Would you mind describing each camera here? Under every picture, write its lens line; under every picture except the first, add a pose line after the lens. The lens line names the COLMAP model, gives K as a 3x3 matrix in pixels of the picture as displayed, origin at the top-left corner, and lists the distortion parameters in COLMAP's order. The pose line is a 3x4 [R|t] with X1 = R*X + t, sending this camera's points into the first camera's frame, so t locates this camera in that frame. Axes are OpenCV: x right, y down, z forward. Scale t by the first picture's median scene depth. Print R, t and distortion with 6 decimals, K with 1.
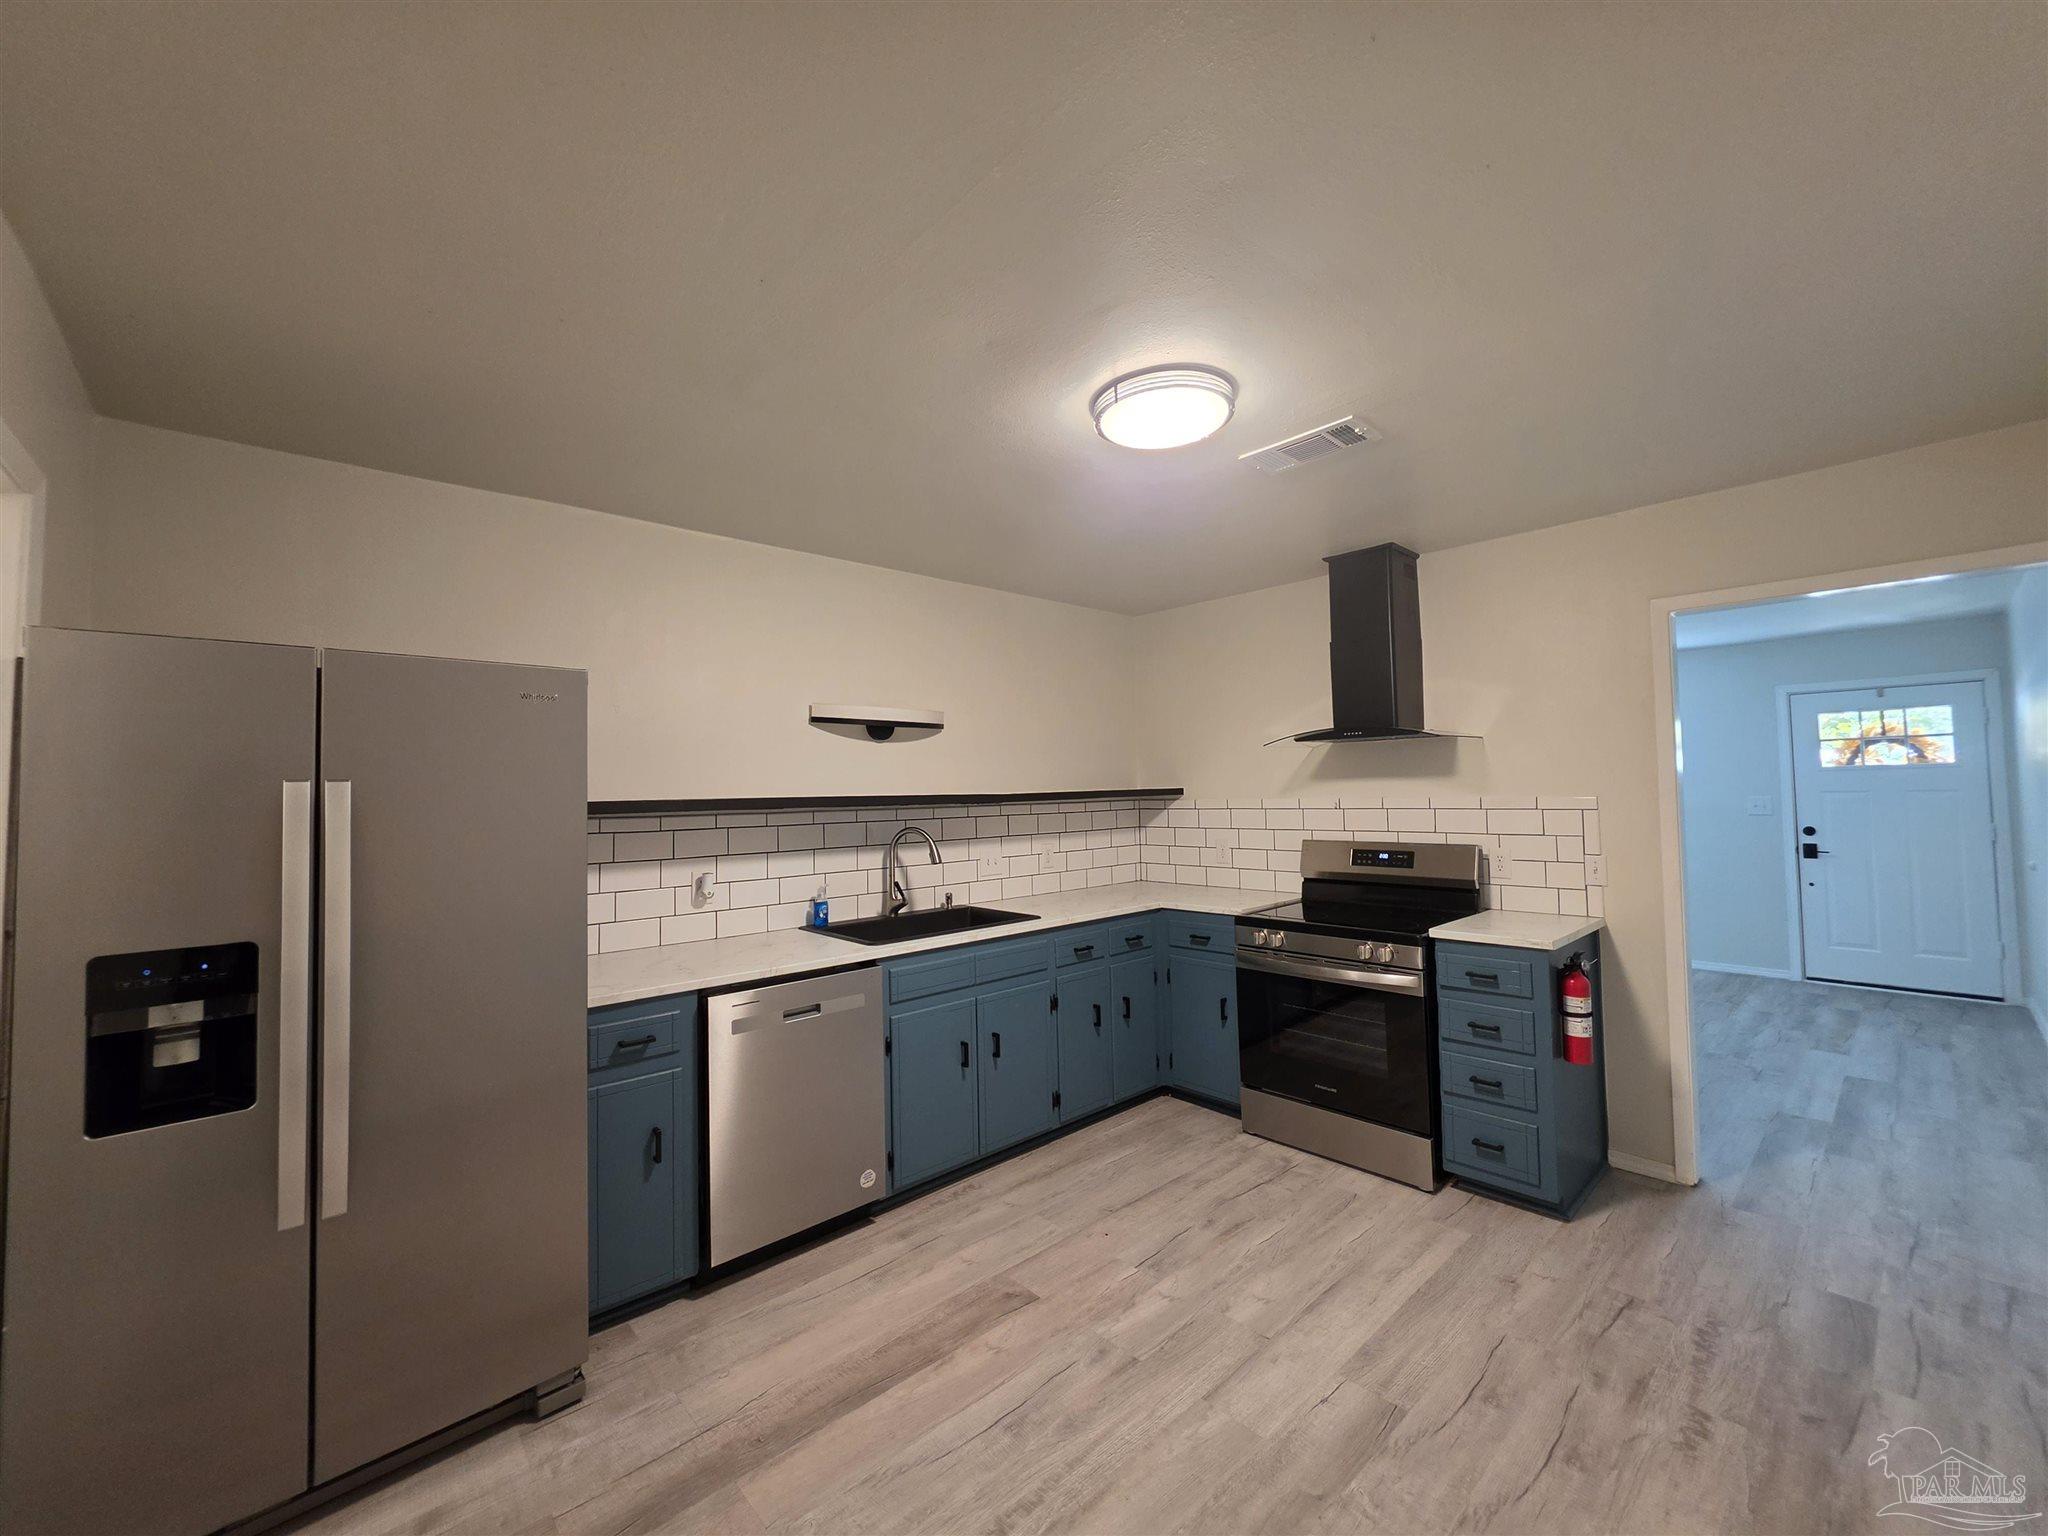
lens RADIAL K [[819.7, 0, 1013.3], [0, 819.7, 764.5], [0, 0, 1]] dist [0.000551, -0.000096]
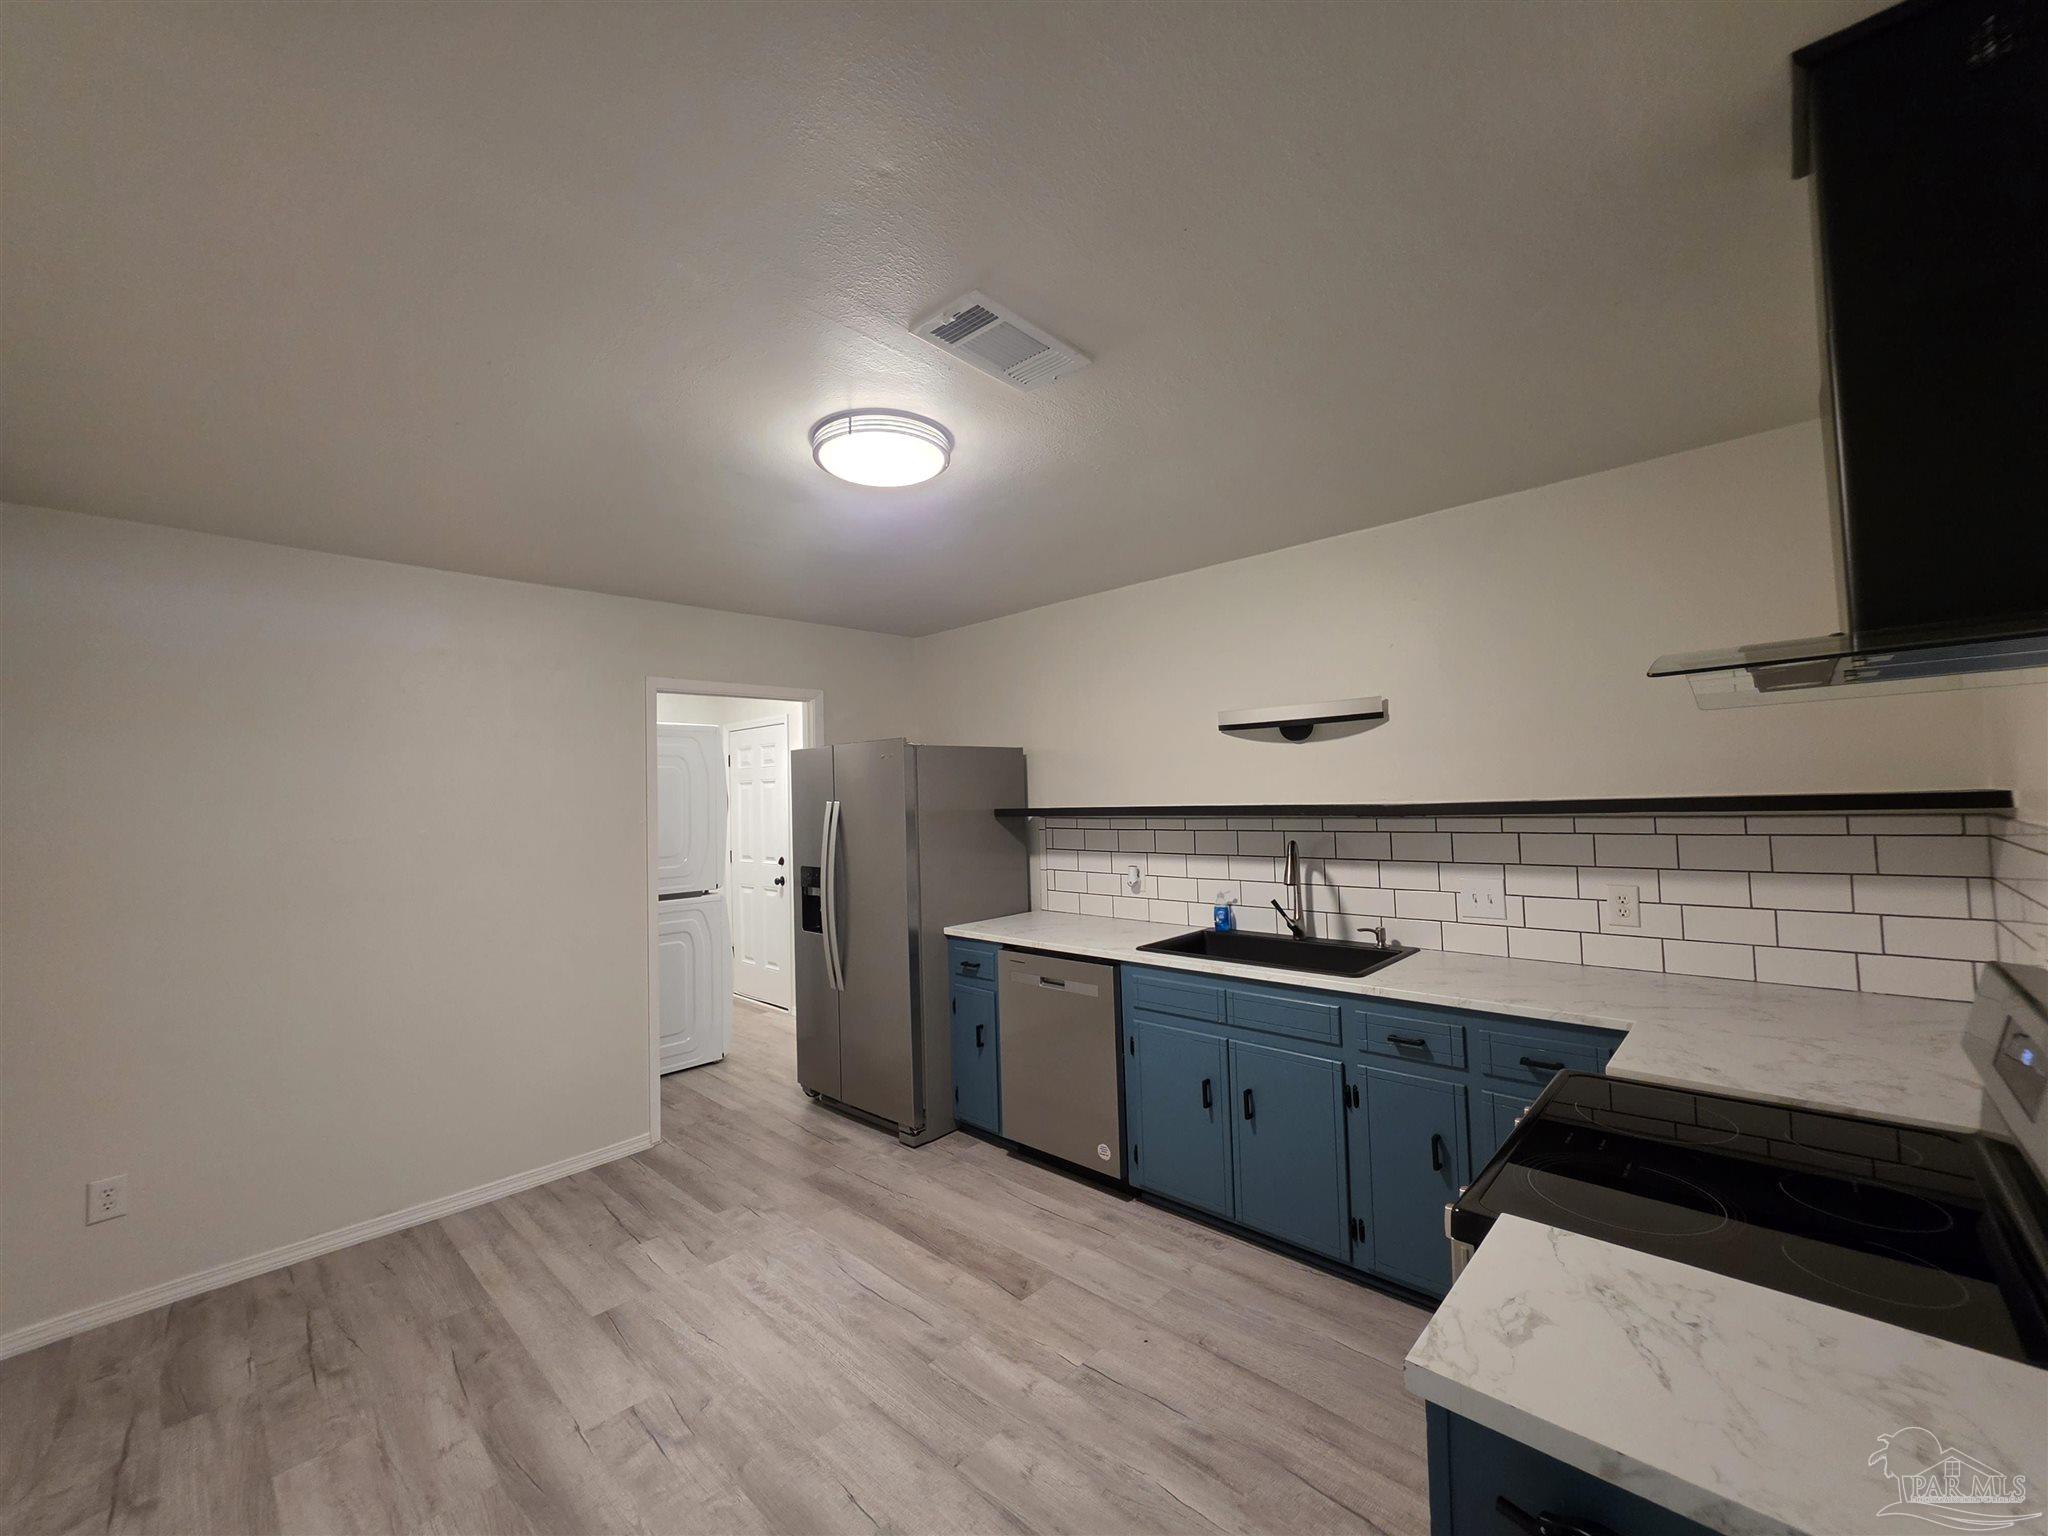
lens RADIAL K [[819.7, 0, 1012.7], [0, 819.7, 764.5], [0, 0, 1]] dist [0.000551, -0.000096]
pose [[0.077857, -0.020323, -0.996757, 0.868345], [0.061945, 0.997959, -0.015509, -0.011354], [0.995038, -0.060537, 0.078957, 0.758684]]
